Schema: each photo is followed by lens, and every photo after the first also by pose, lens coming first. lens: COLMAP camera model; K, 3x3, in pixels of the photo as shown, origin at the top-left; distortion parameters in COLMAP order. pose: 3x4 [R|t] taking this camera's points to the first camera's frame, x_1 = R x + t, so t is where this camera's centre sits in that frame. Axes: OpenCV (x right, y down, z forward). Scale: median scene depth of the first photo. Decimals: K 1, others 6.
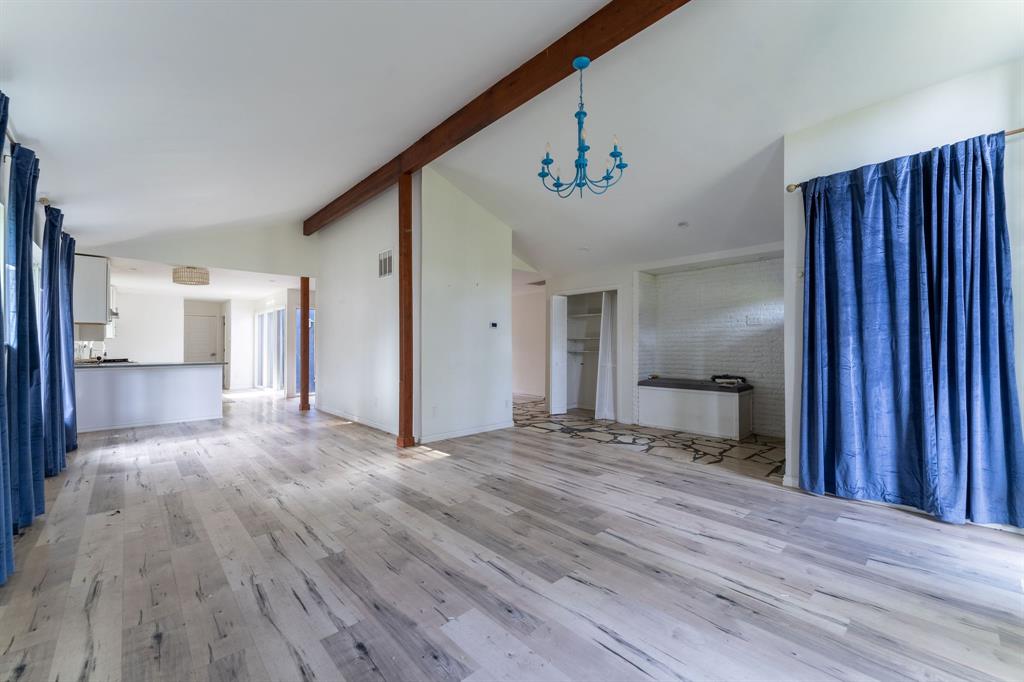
lens RADIAL K [[413.6, 0, 506.8], [0, 413.6, 346.3], [0, 0, 1]] dist [-0.008189, -0.000082]
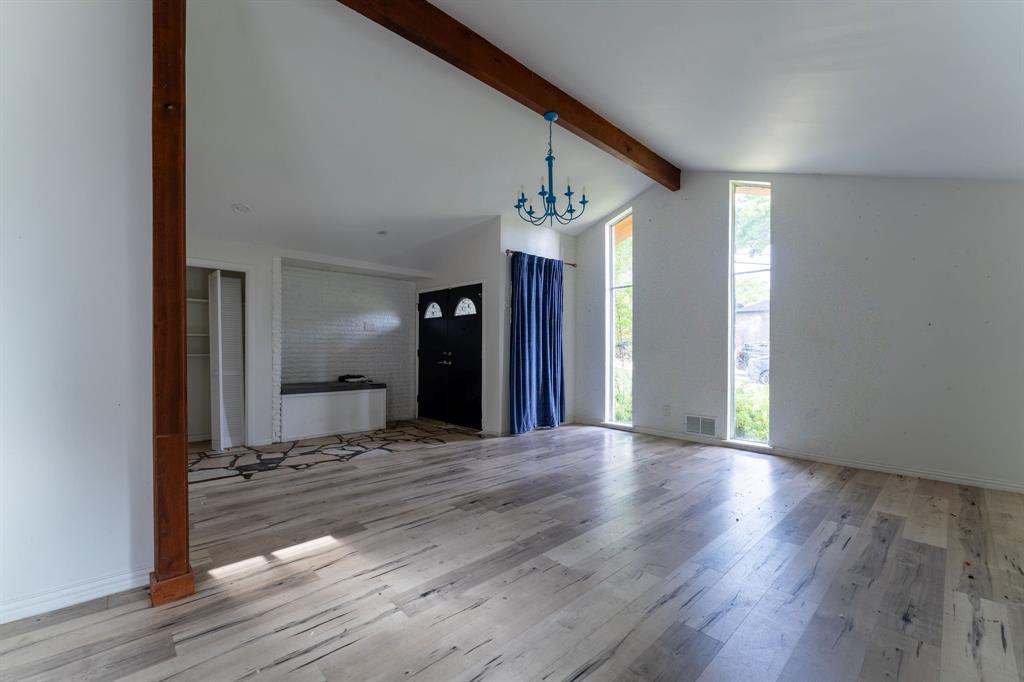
lens RADIAL K [[413.6, 0, 506.8], [0, 413.6, 346.3], [0, 0, 1]] dist [-0.008189, -0.000082]
pose [[0.003229, 0.010399, 0.999941, -0.791151], [-0.004774, 0.999935, -0.010383, 0.005762], [-0.999983, -0.004740, 0.003278, 0.837264]]
